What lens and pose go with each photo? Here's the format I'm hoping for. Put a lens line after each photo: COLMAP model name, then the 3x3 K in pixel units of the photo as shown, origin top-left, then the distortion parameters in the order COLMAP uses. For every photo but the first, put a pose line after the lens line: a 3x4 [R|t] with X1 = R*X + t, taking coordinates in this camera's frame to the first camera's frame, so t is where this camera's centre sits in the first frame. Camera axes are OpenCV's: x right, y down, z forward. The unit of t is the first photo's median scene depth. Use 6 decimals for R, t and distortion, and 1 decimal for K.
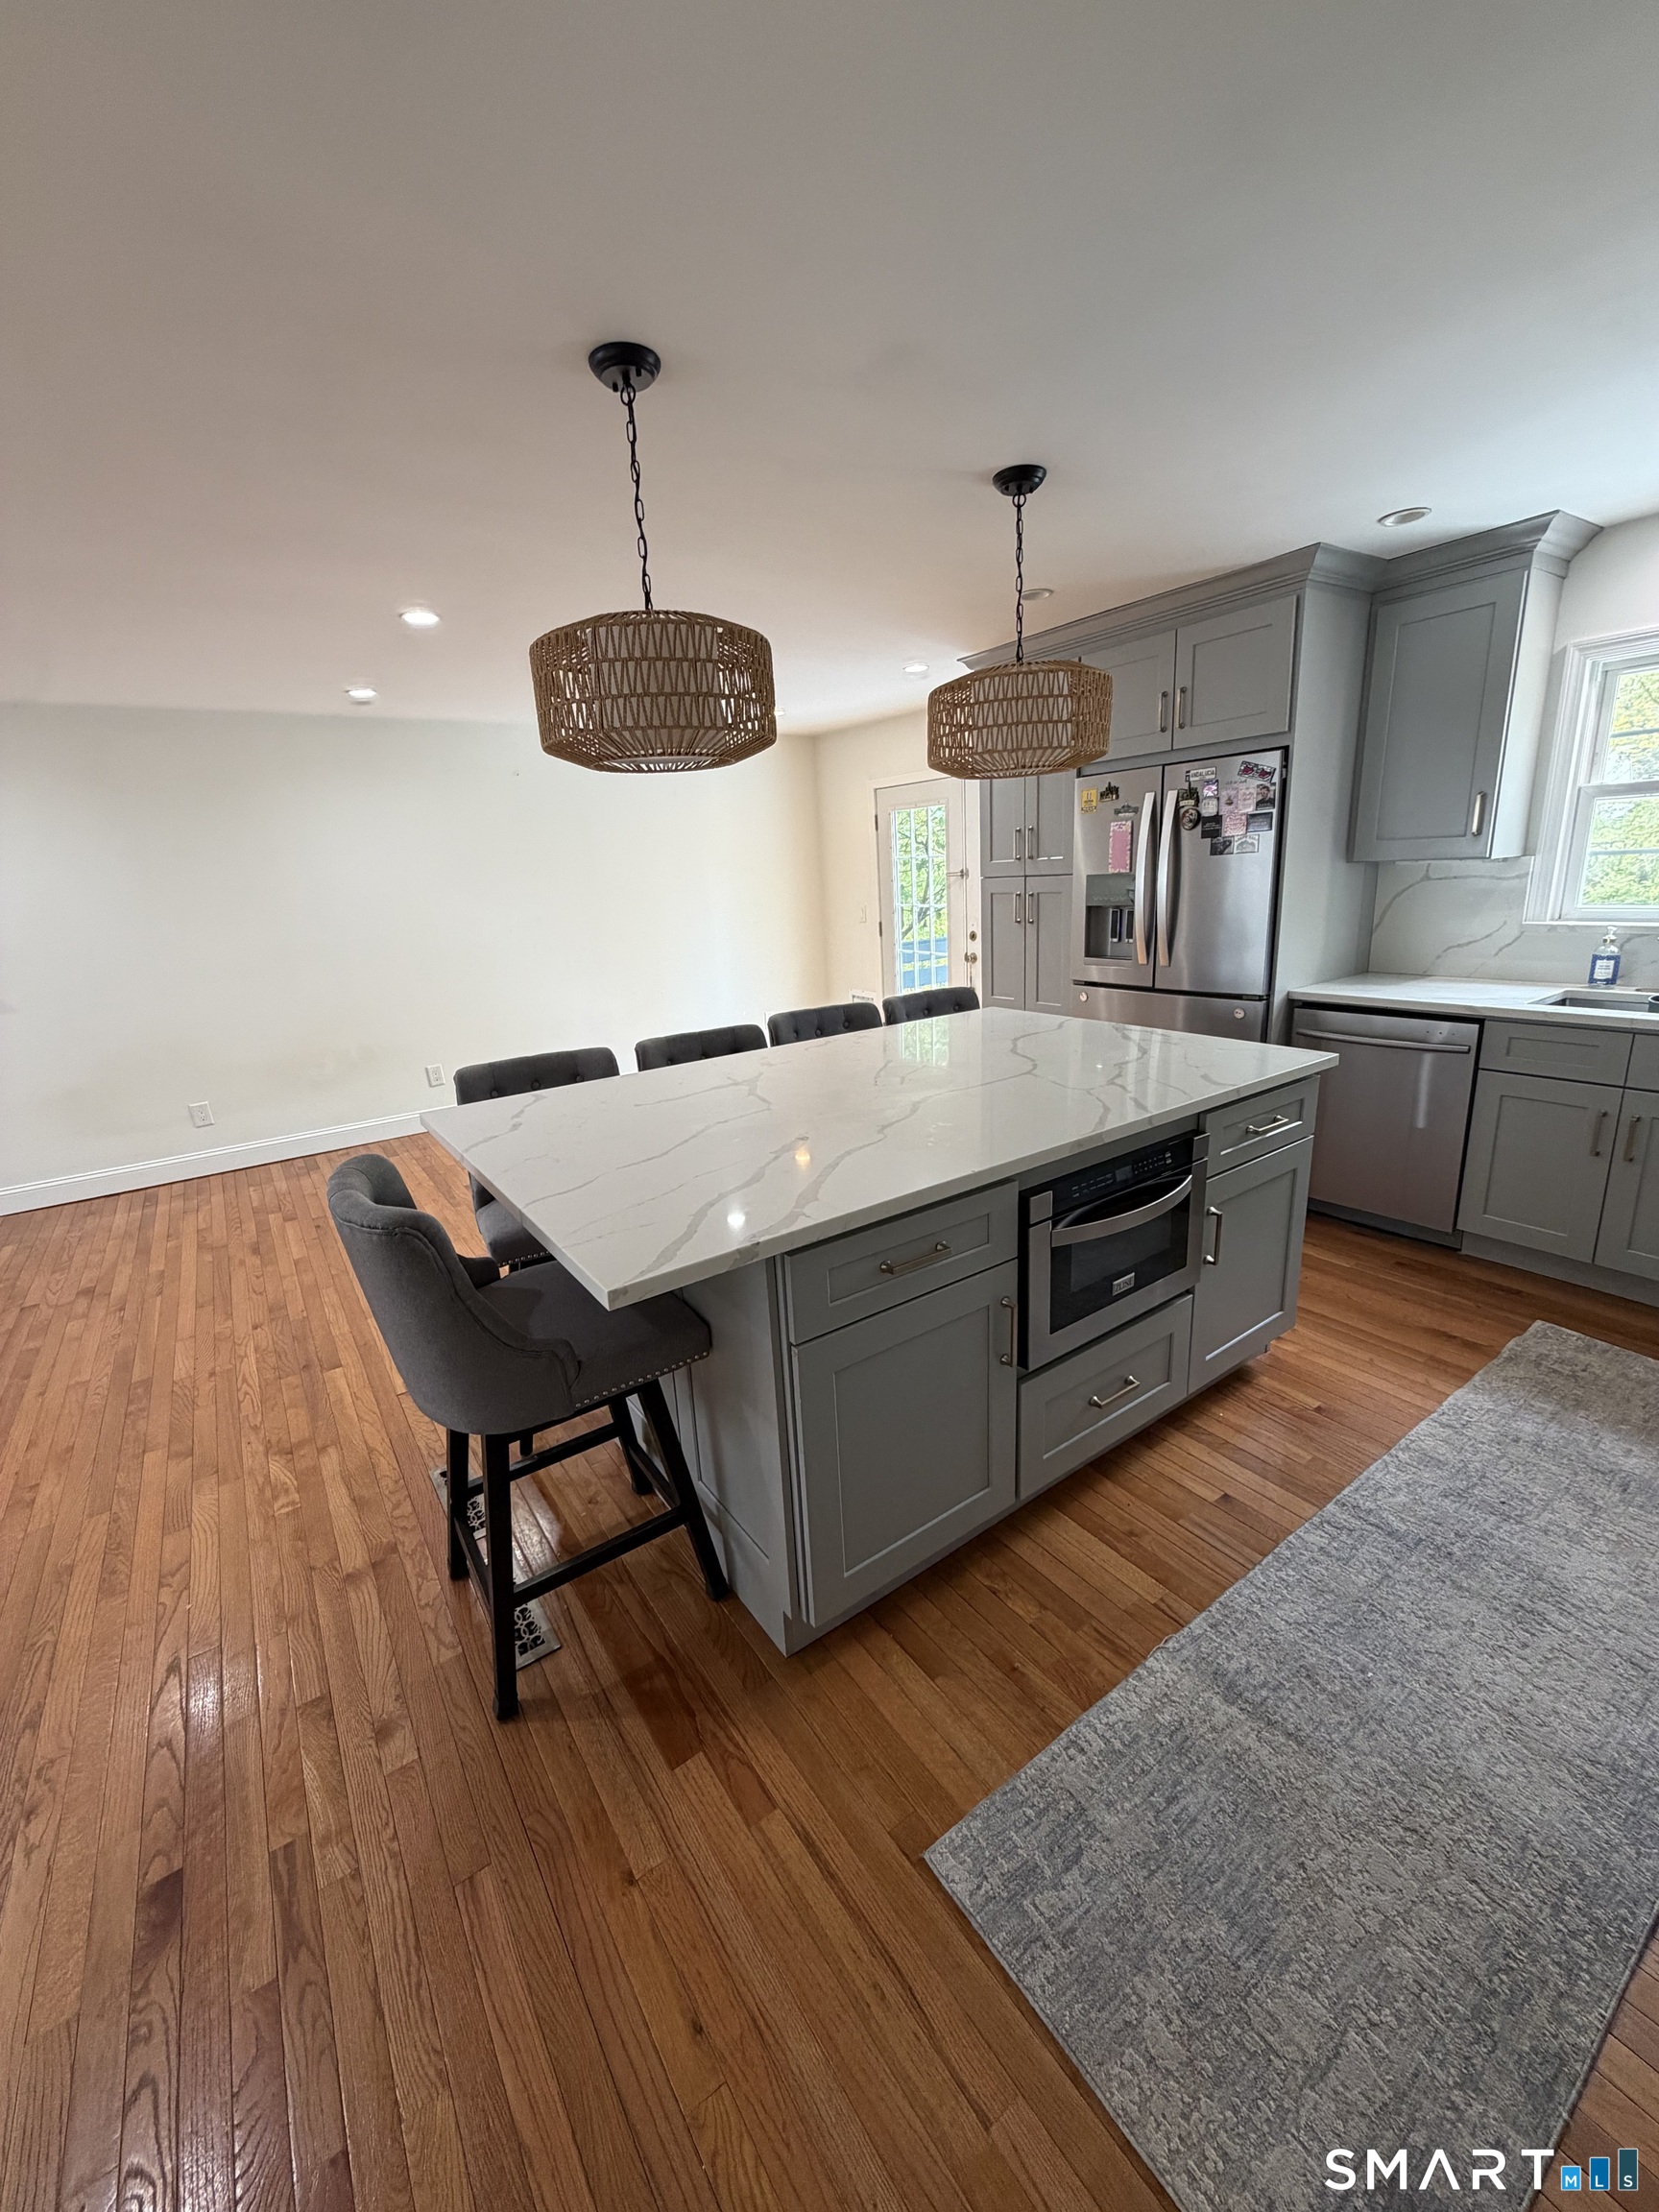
lens RADIAL K [[878.5, 0, 828.1], [0, 878.5, 1103.2], [0, 0, 1]] dist [-0.002719, 0.000441]
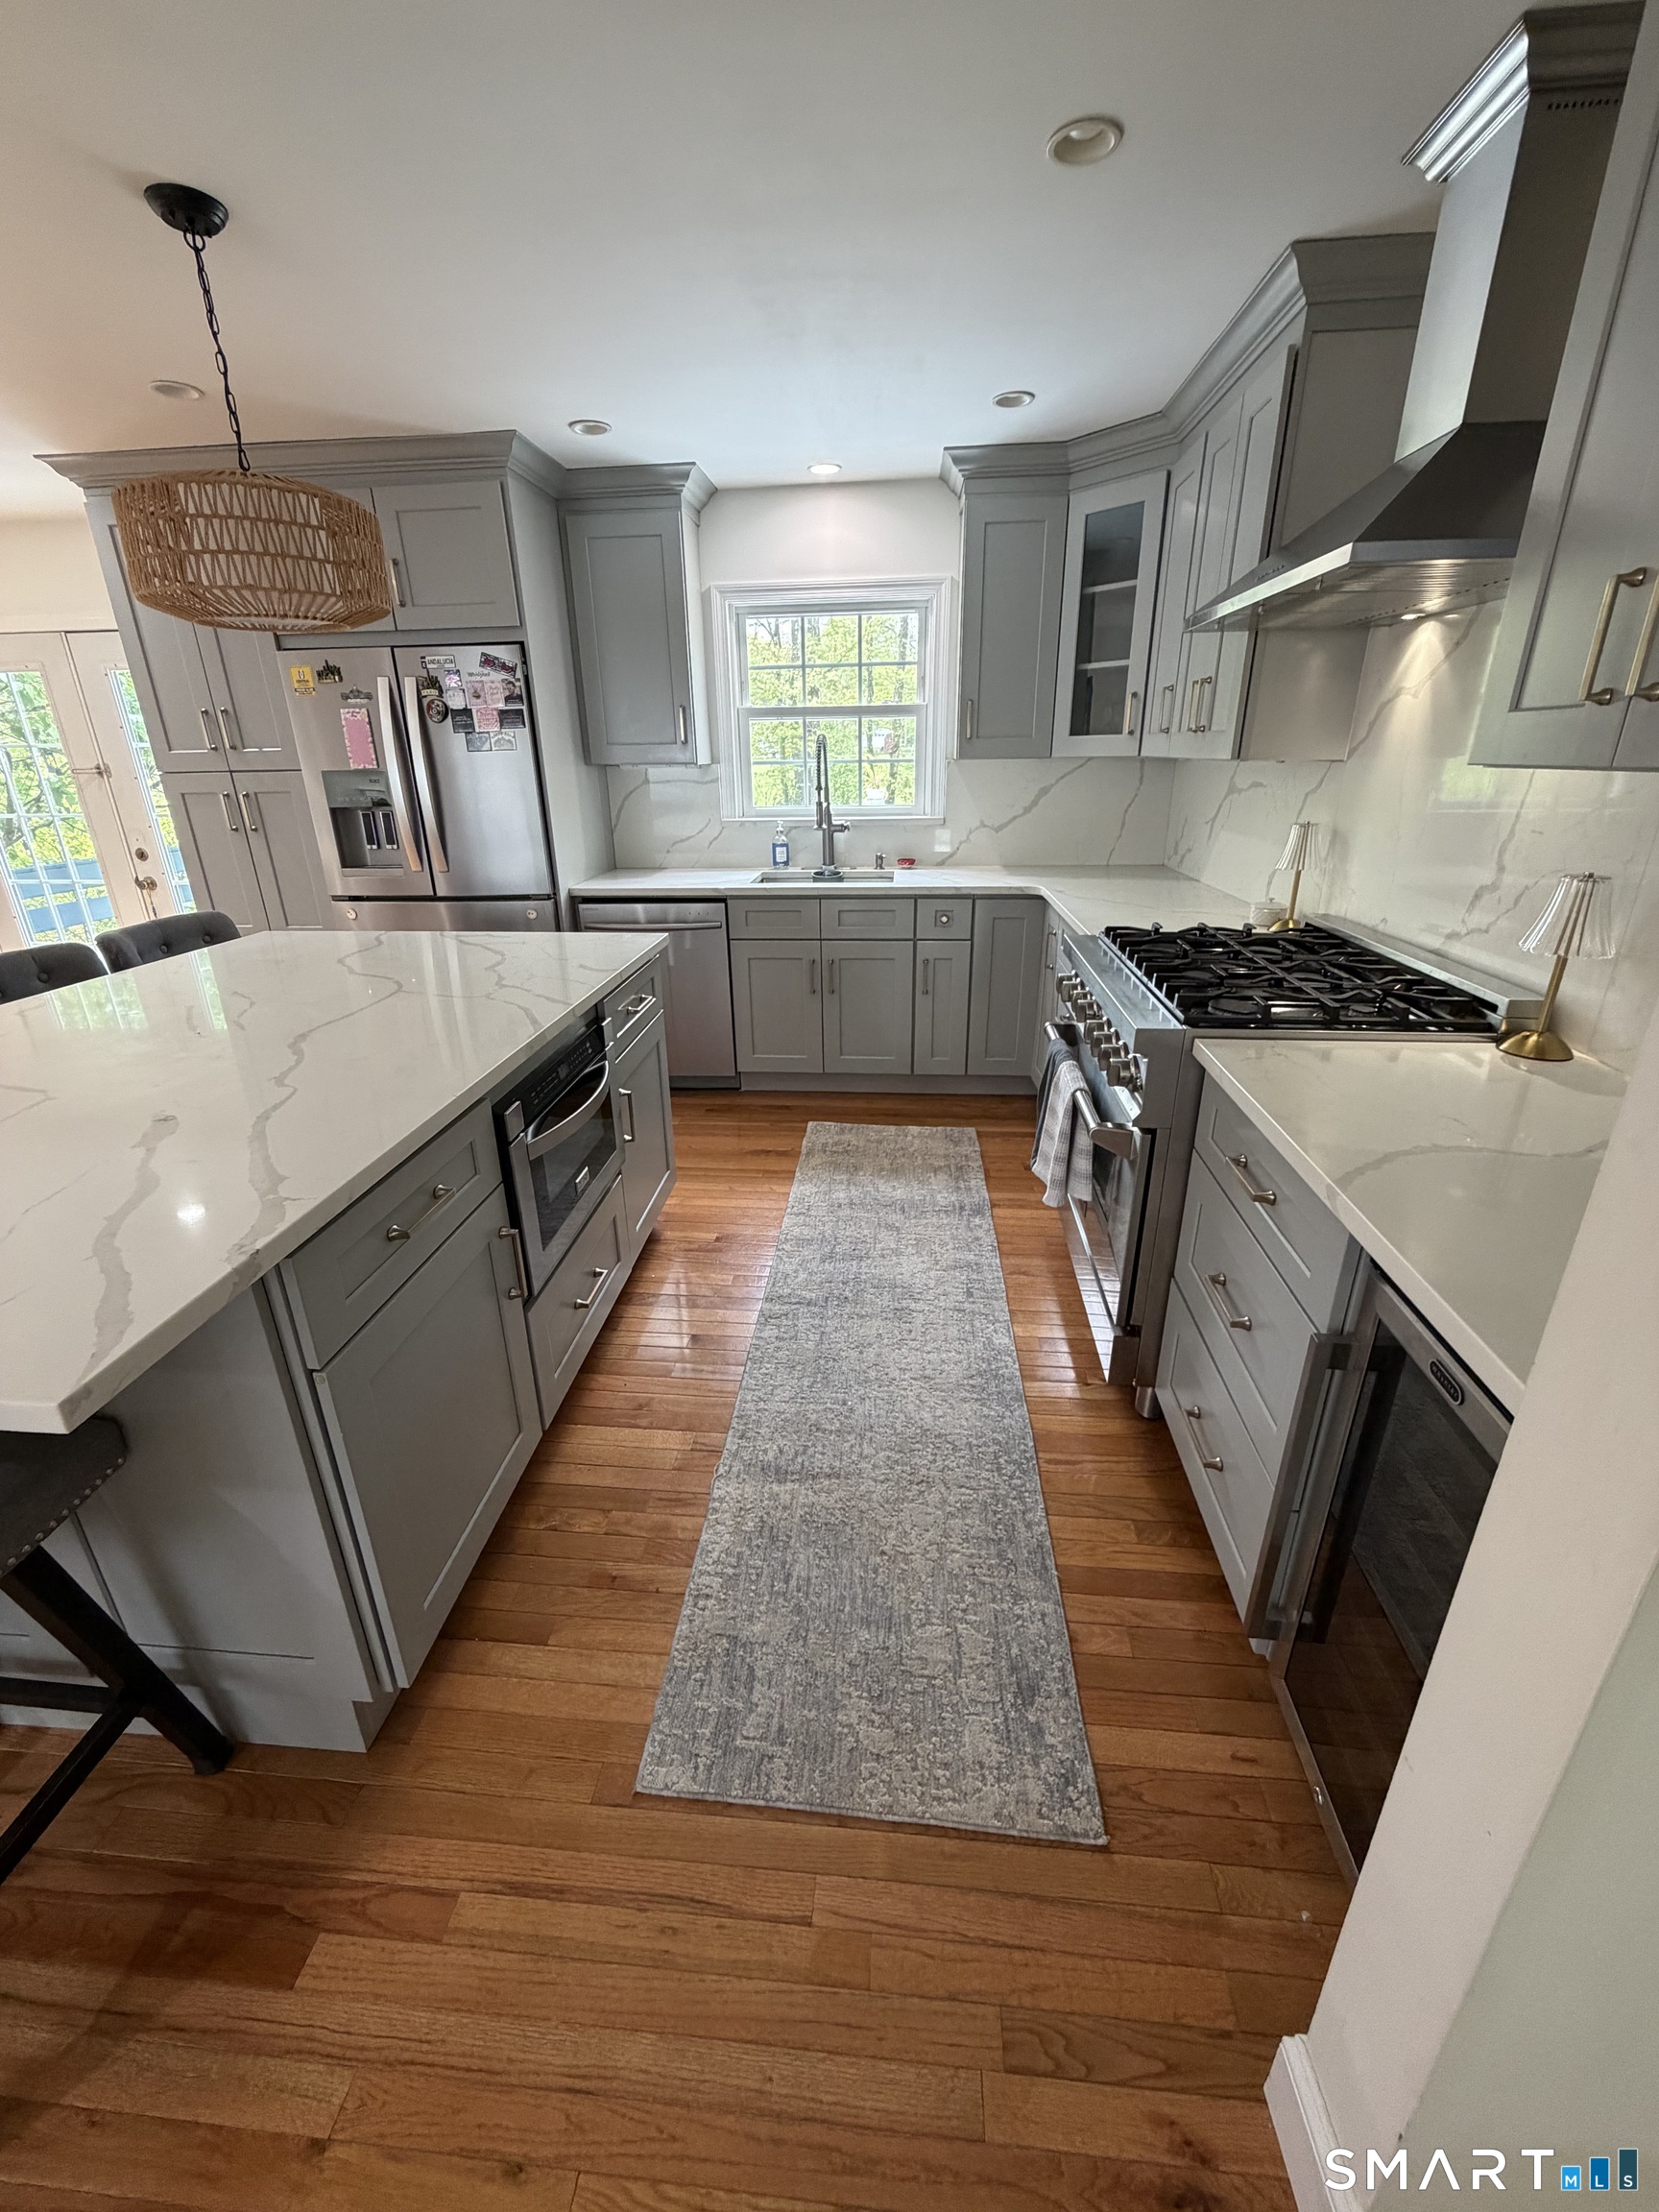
lens RADIAL K [[878.5, 0, 826.7], [0, 878.5, 1103.6], [0, 0, 1]] dist [-0.002719, 0.000441]
pose [[0.640104, -0.242719, 0.728940, -0.155990], [0.179383, 0.969777, 0.165390, 0.005490], [-0.747053, 0.024892, 0.664298, 0.107253]]
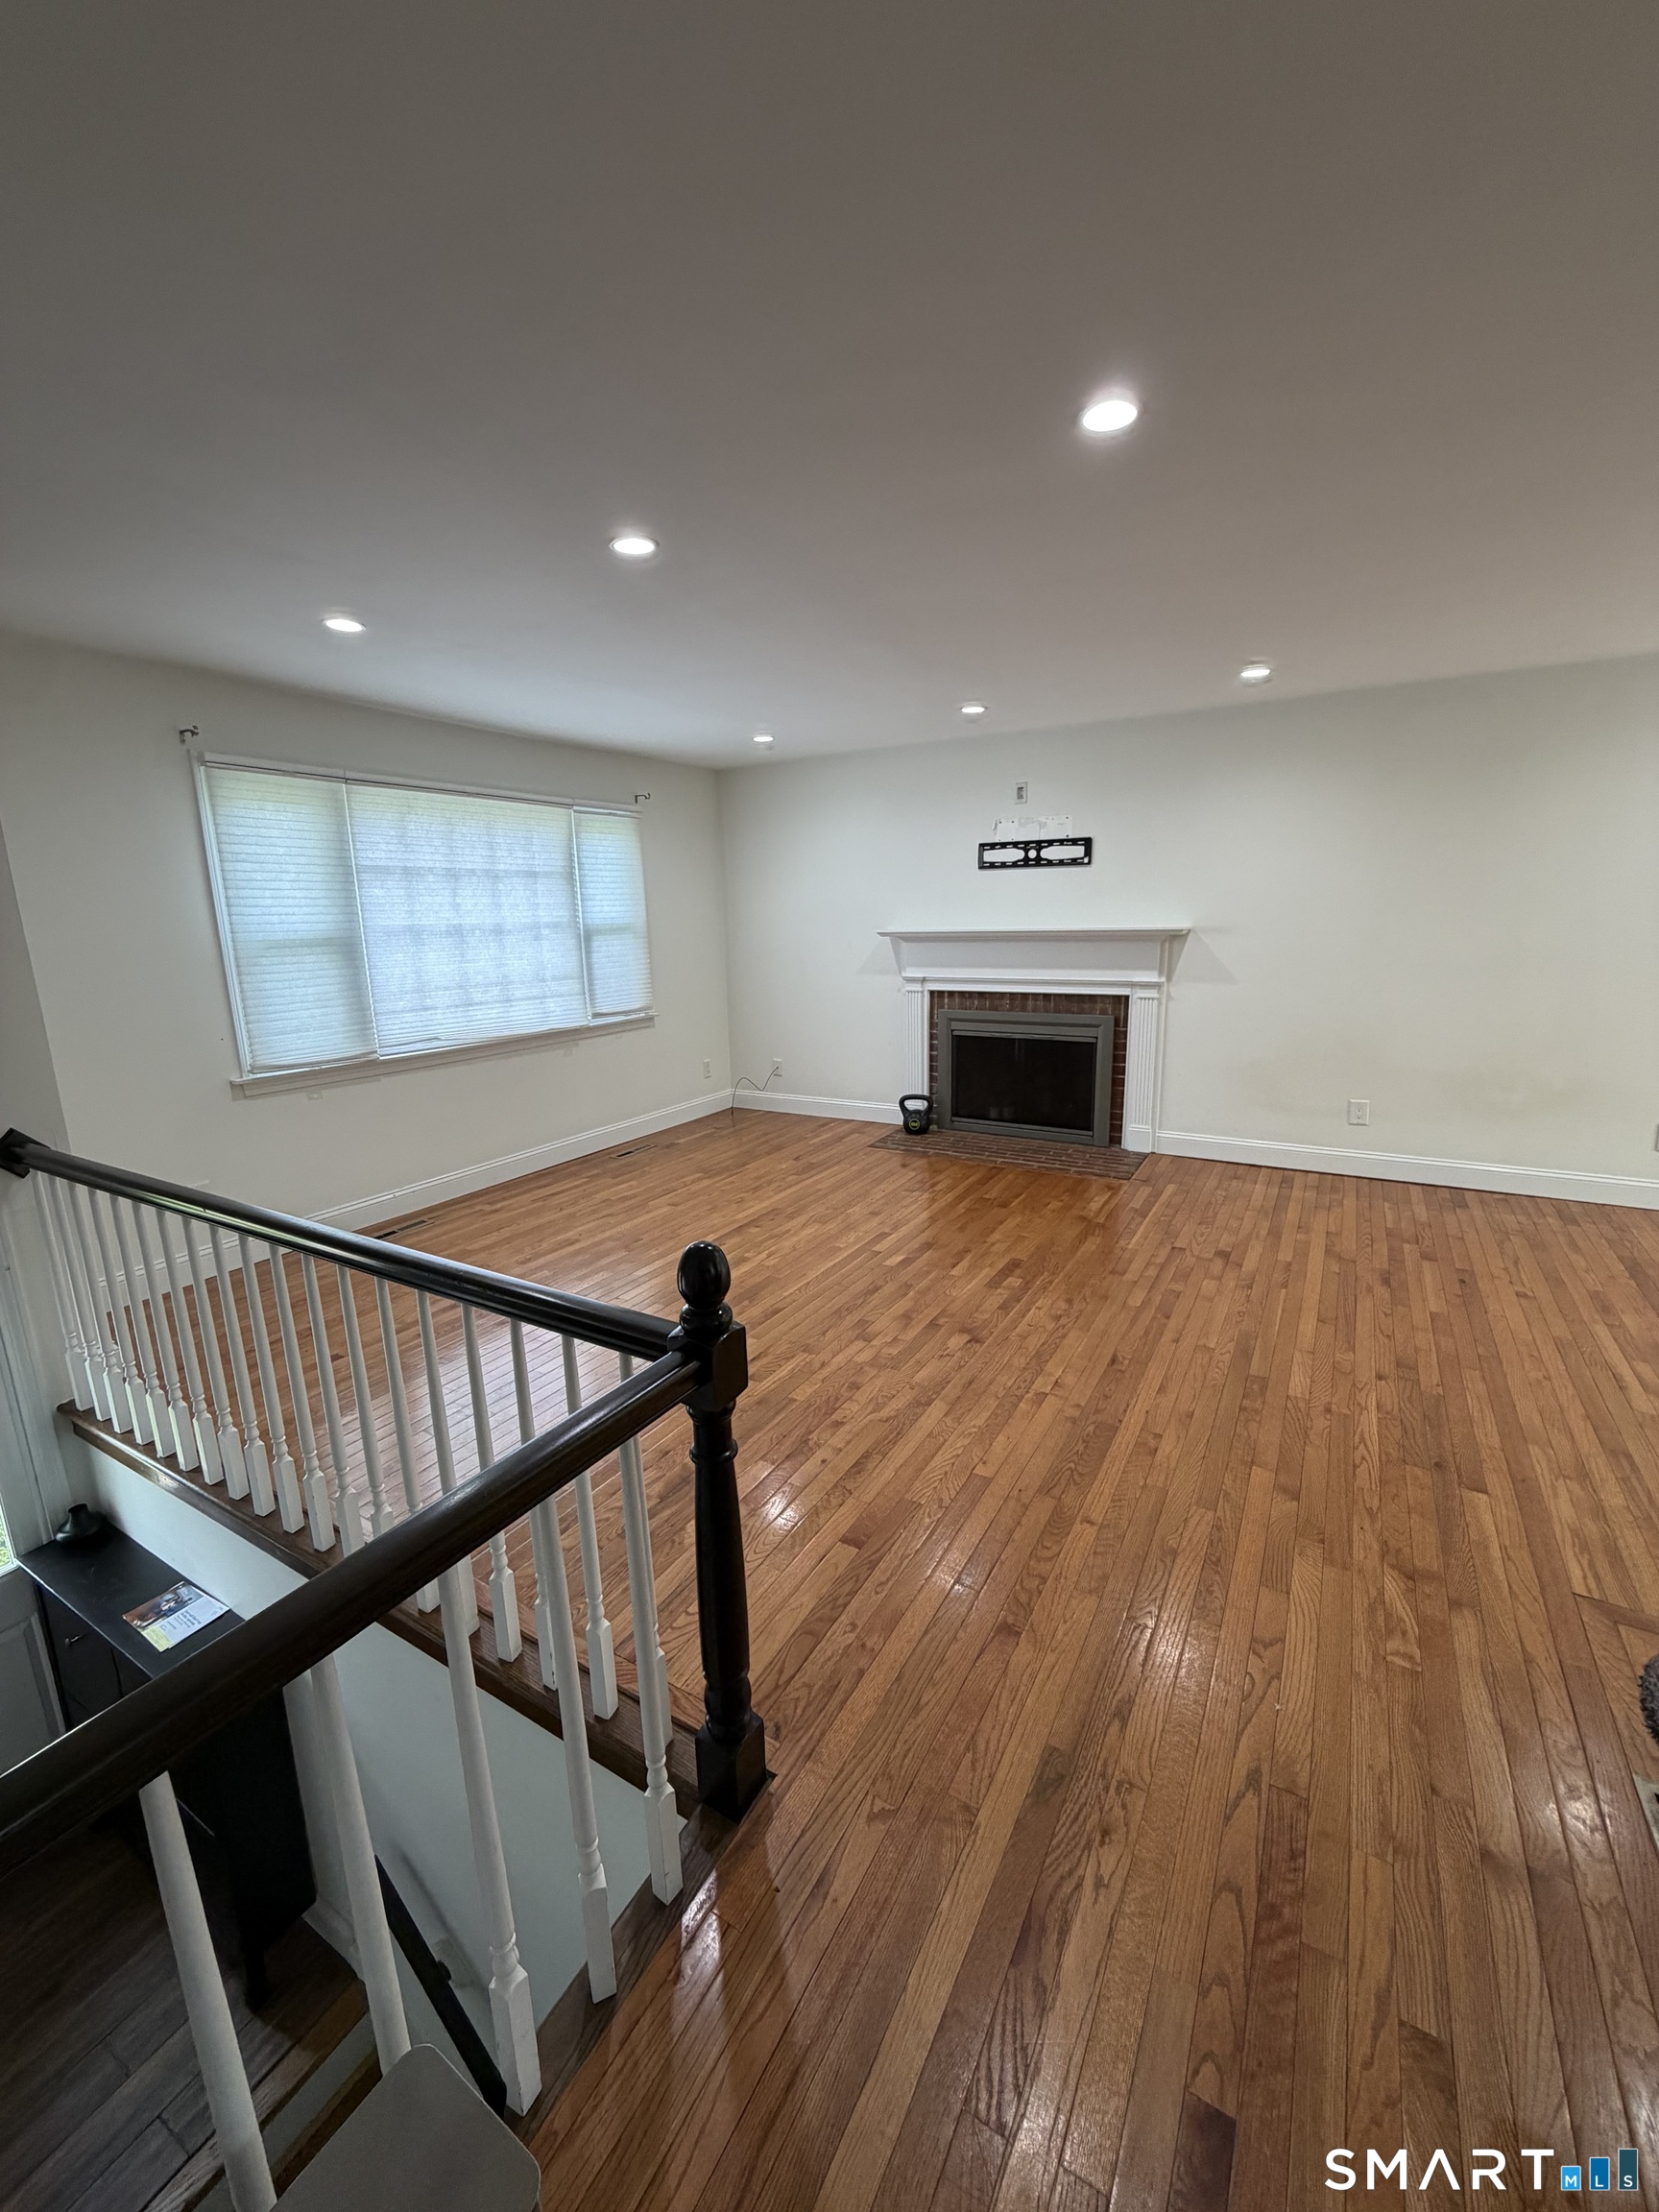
lens RADIAL K [[878.5, 0, 829.3], [0, 878.5, 1104.9], [0, 0, 1]] dist [-0.002719, 0.000441]
pose [[0.417409, 0.239986, -0.876457, -0.254035], [-0.238253, 0.959659, 0.149301, -0.000585], [0.876930, 0.146499, 0.457747, 0.127738]]
